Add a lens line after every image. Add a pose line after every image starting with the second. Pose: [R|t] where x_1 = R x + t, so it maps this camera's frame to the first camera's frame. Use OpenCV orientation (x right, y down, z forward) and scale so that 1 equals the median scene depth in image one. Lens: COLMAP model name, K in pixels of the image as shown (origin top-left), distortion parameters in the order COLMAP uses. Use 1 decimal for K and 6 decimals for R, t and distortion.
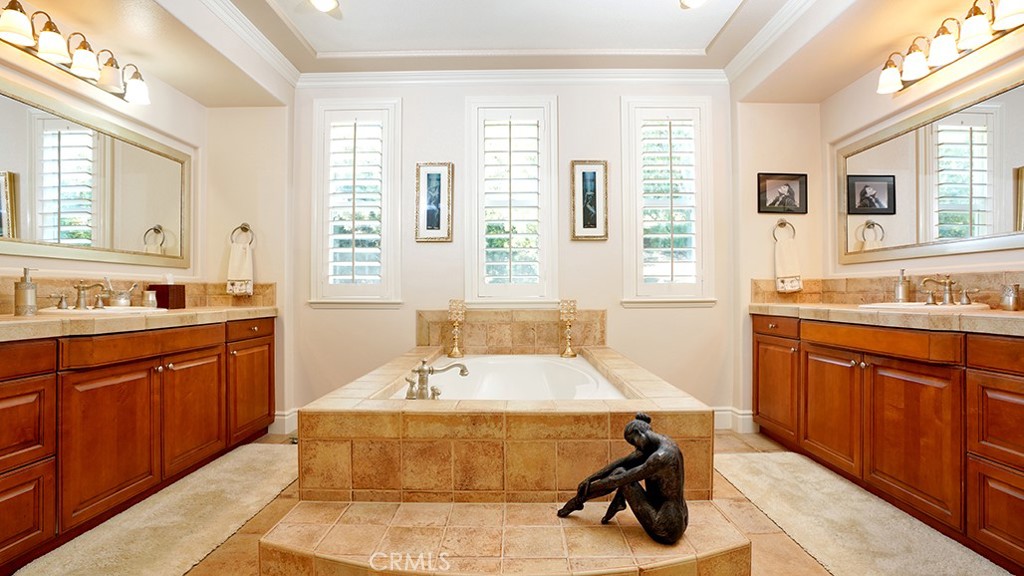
lens RADIAL K [[478.7, 0, 512.0], [0, 478.7, 288.0], [0, 0, 1]] dist [-0.072068, 0.029478]
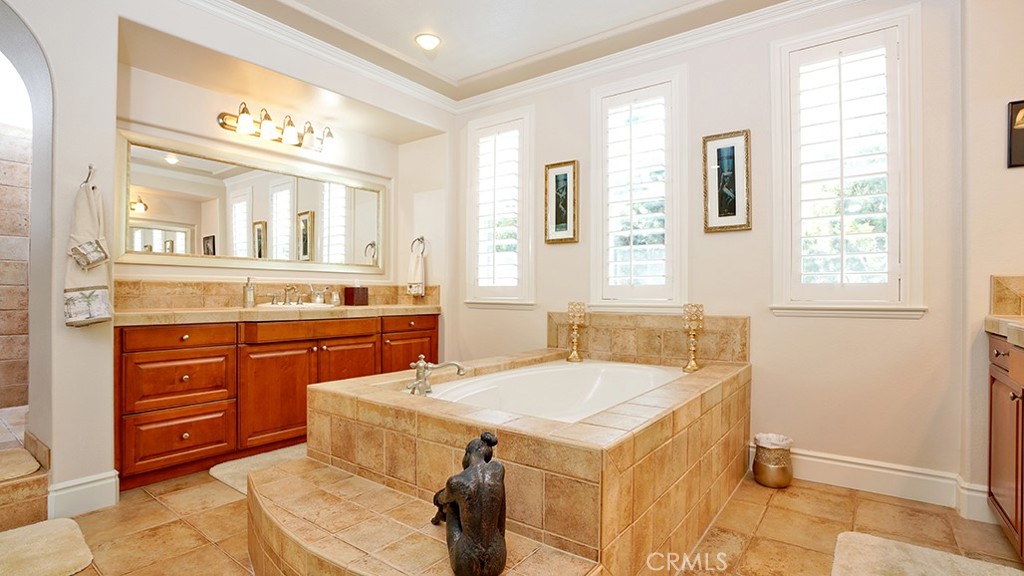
lens RADIAL K [[489.2, 0, 514.5], [0, 489.2, 291.3], [0, 0, 1]] dist [-0.077854, 0.032722]
pose [[0.808504, 0.003173, -0.588482, 0.369430], [-0.000021, 0.999986, 0.005363, -0.002319], [0.588491, -0.004324, 0.808492, 0.128739]]
